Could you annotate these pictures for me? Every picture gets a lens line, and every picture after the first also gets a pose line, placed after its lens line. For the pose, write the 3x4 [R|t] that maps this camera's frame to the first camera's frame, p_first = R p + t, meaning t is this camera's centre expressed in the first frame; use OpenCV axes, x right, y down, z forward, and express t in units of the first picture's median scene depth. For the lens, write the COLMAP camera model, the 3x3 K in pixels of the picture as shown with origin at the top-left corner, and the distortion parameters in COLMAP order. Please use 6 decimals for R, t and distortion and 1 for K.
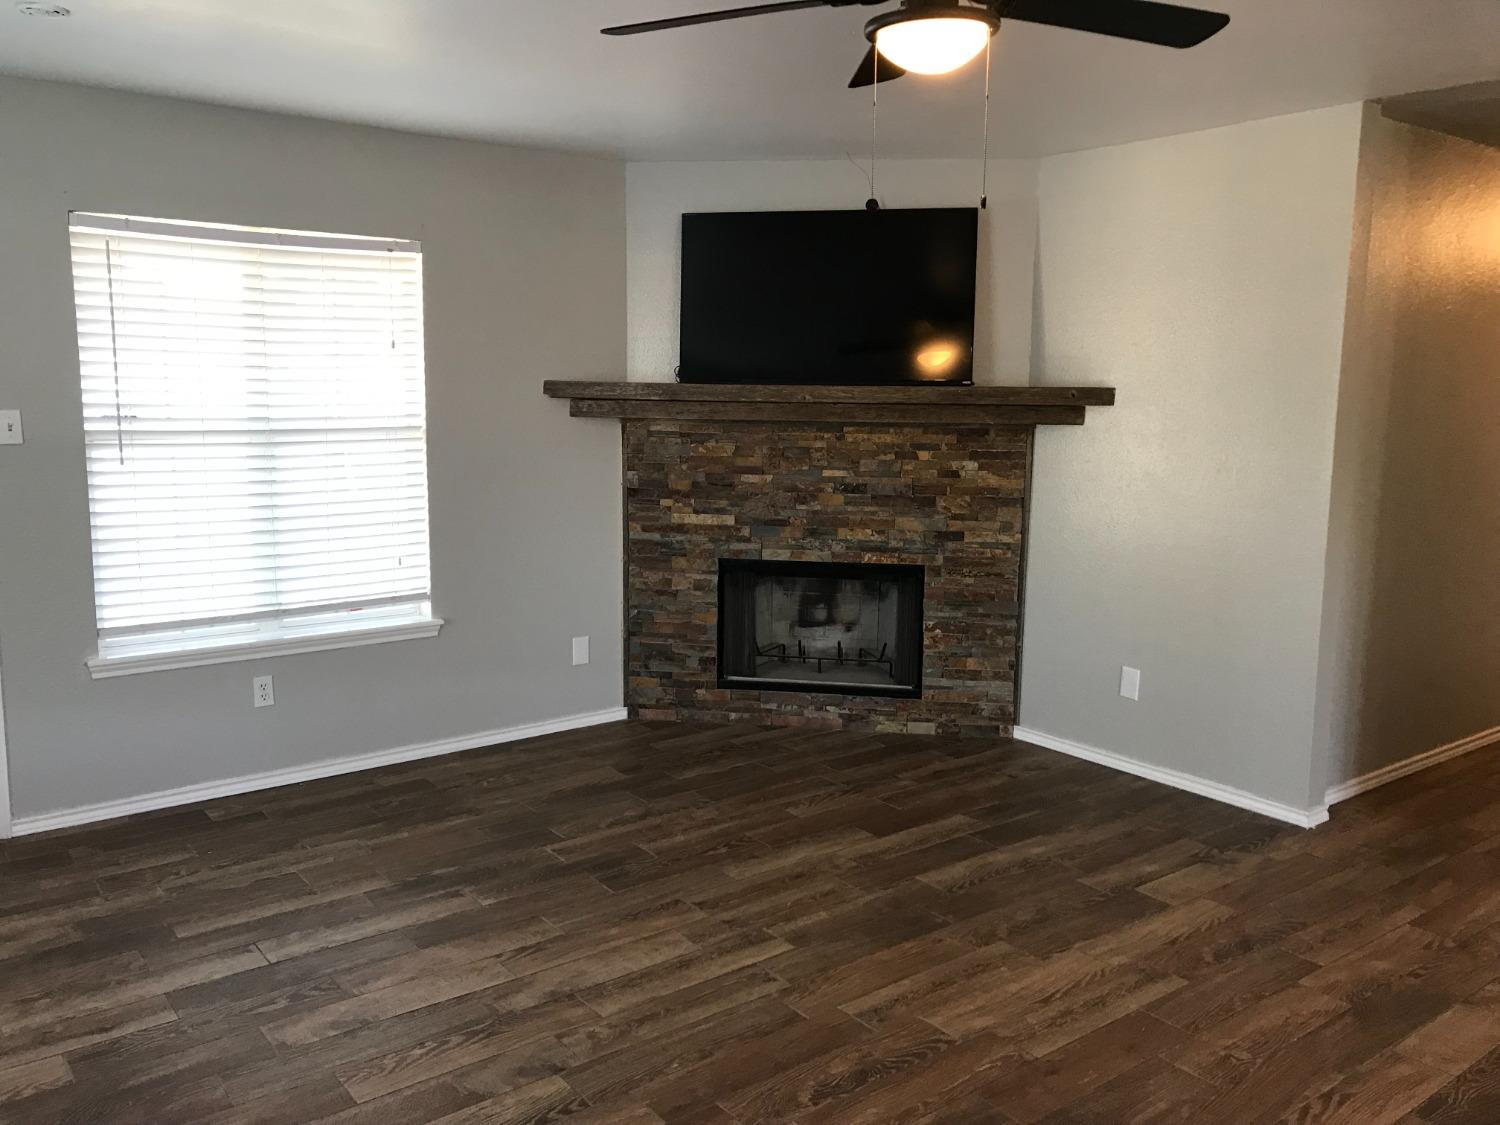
lens RADIAL K [[1224.9, 0, 749.3], [0, 1224.9, 556.0], [0, 0, 1]] dist [0.055722, -0.057307]
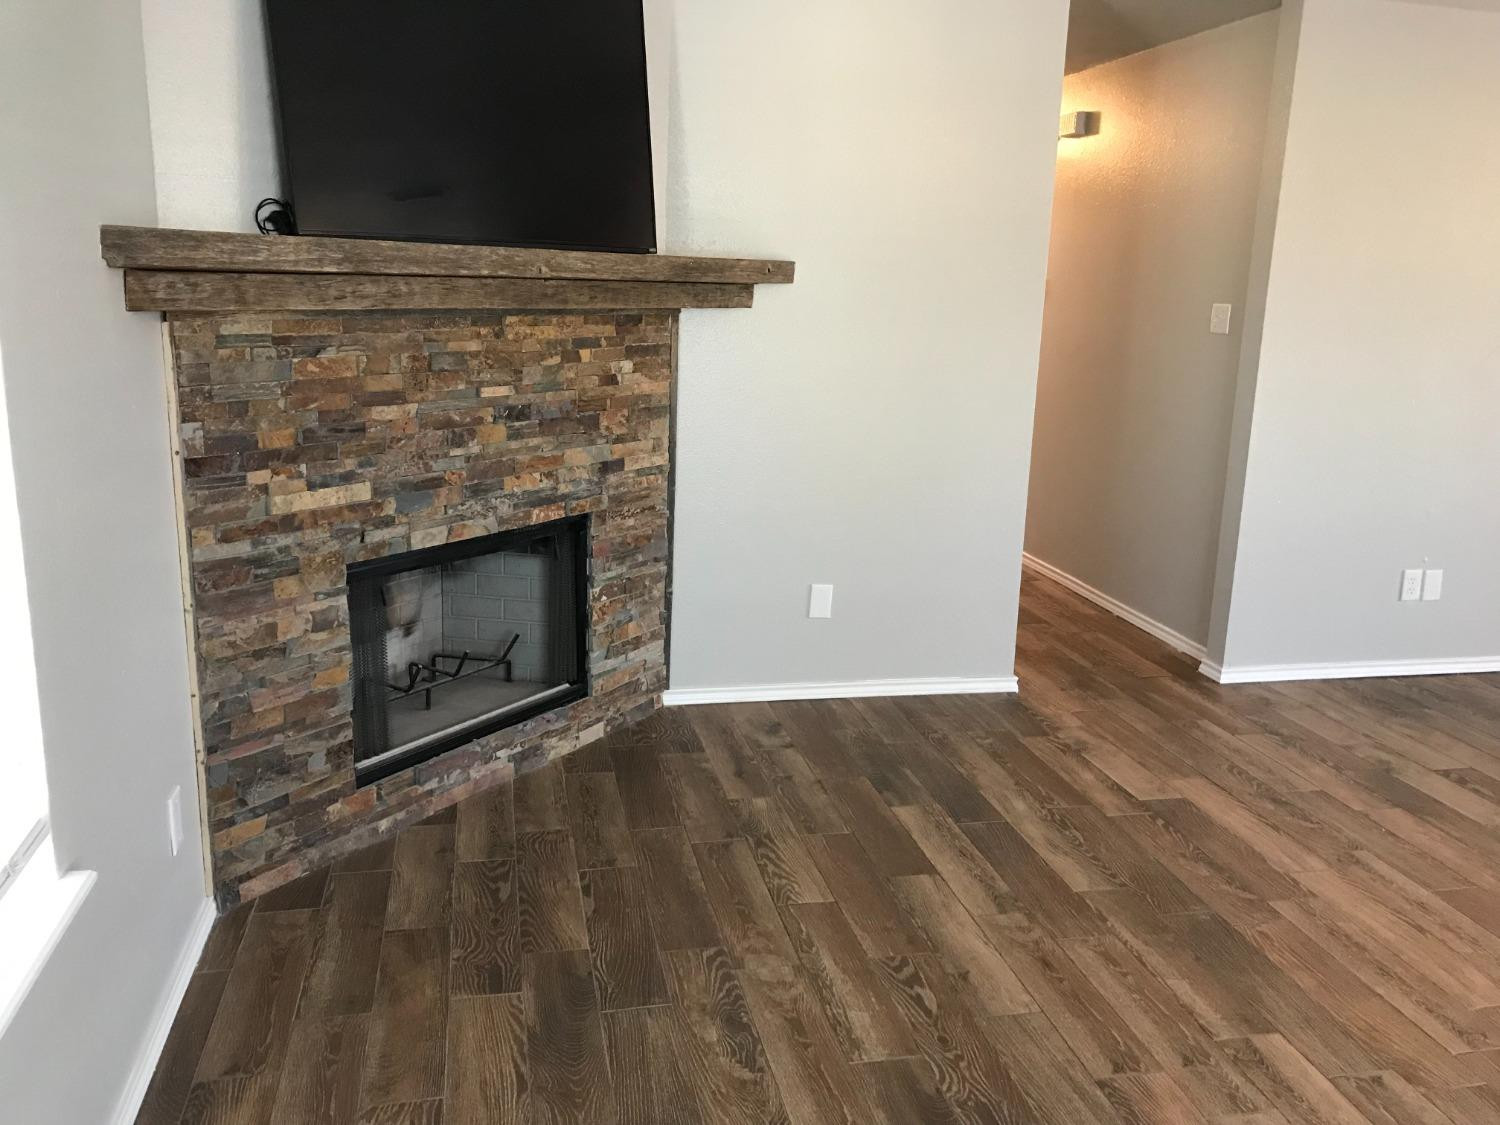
lens RADIAL K [[1224.9, 0, 748.4], [0, 1224.9, 552.5], [0, 0, 1]] dist [0.055722, -0.057307]
pose [[0.429936, -0.199844, 0.880464, -0.451862], [0.105047, 0.979645, 0.171060, -0.082188], [-0.896727, 0.018946, 0.442178, 0.614010]]
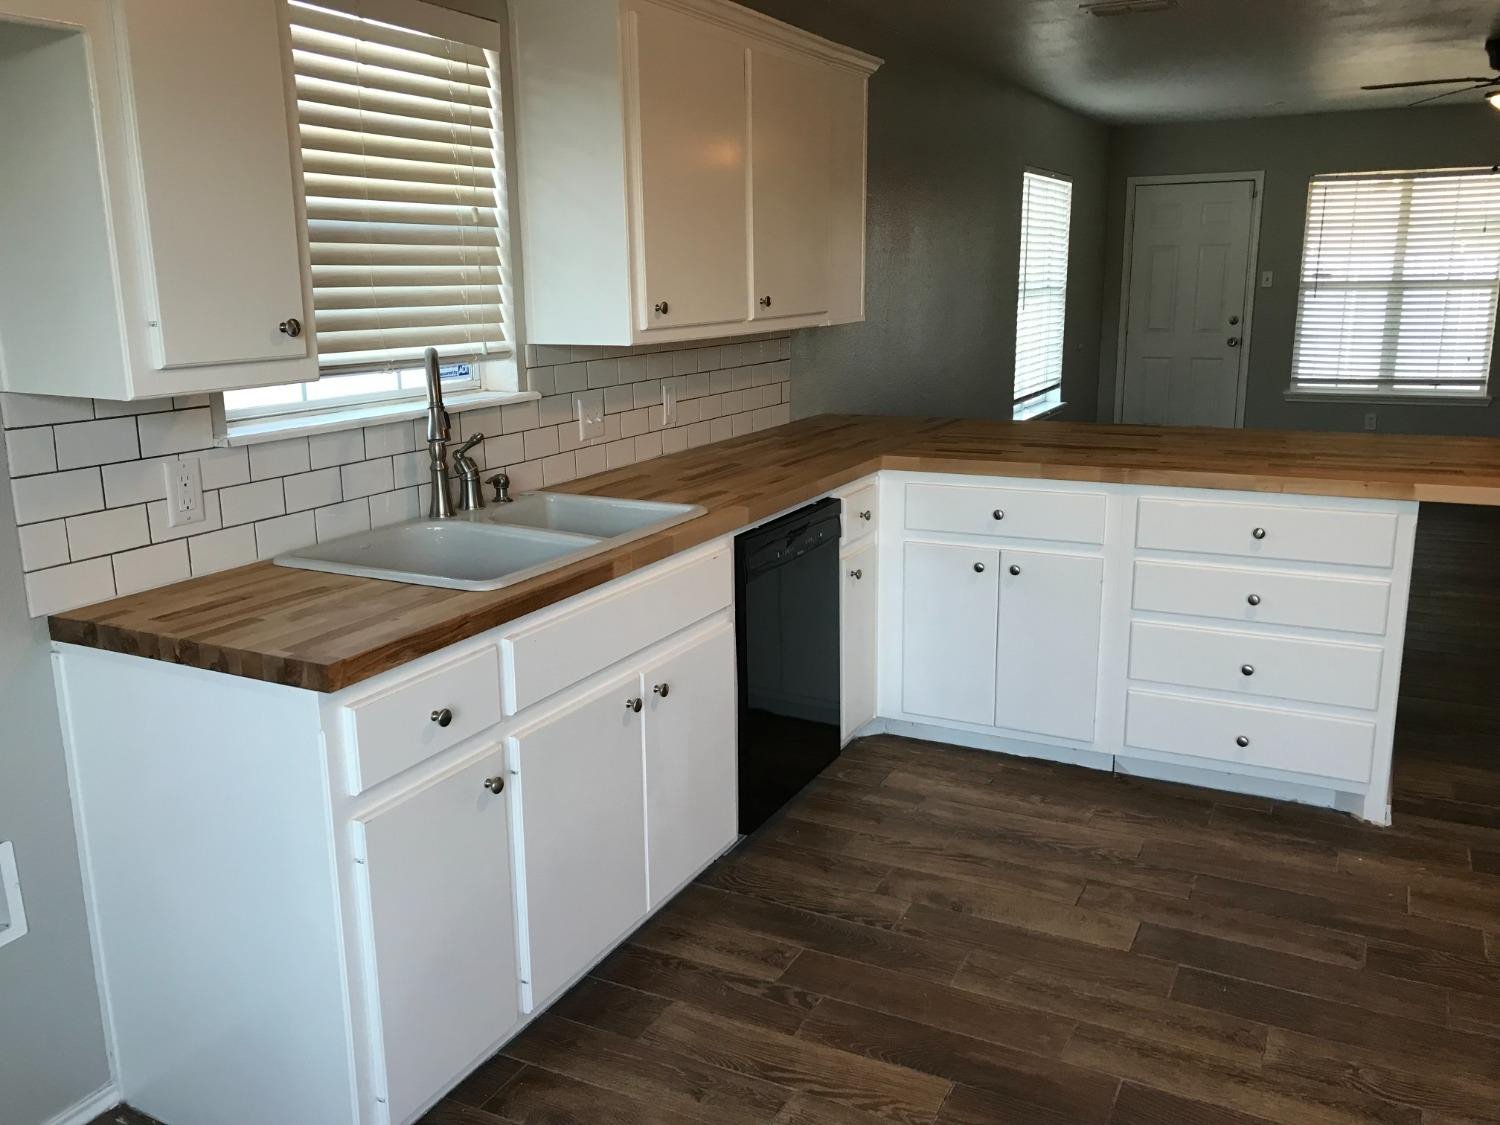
lens RADIAL K [[1224.9, 0, 745.2], [0, 1224.9, 554.7], [0, 0, 1]] dist [0.055722, -0.057307]
pose [[0.422233, 0.189111, -0.886542, 0.806320], [-0.110573, 0.981438, 0.156692, 0.103828], [0.899718, 0.031867, 0.435306, -0.597671]]
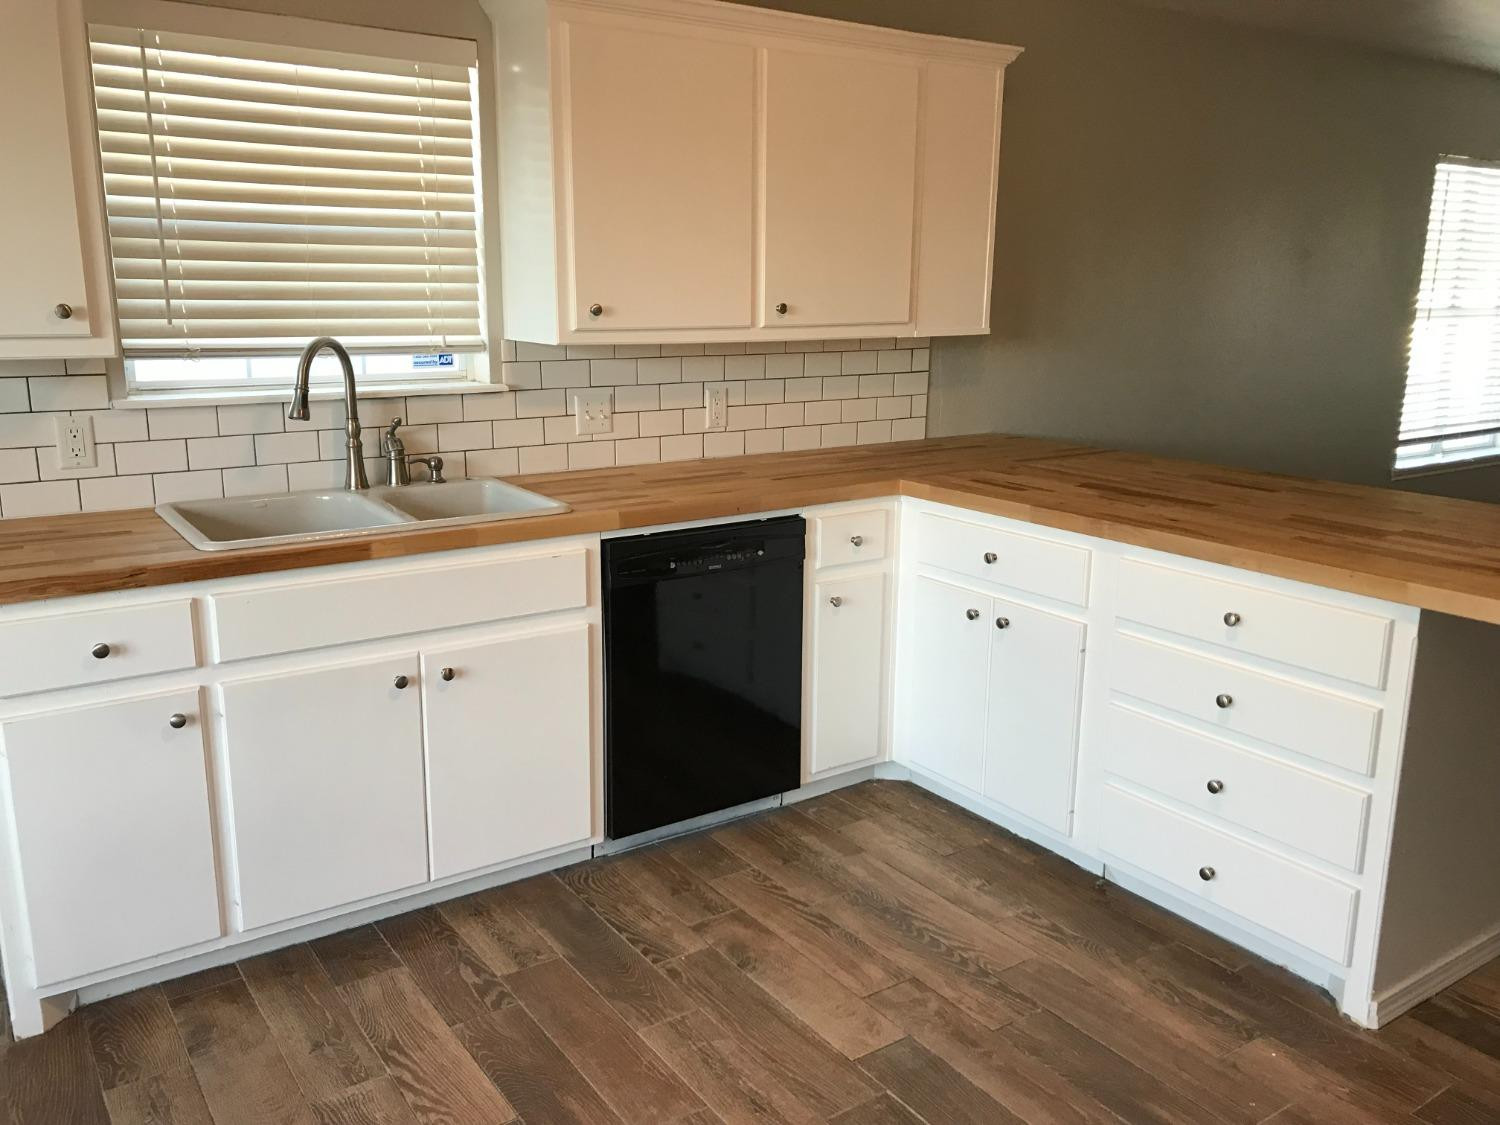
lens RADIAL K [[1224.9, 0, 744.1], [0, 1224.9, 555.5], [0, 0, 1]] dist [0.055722, -0.057307]
pose [[-0.056272, 0.212895, -0.975453, 0.852702], [-0.150485, 0.964031, 0.219083, 0.057773], [0.987009, 0.159120, -0.022211, -0.278744]]
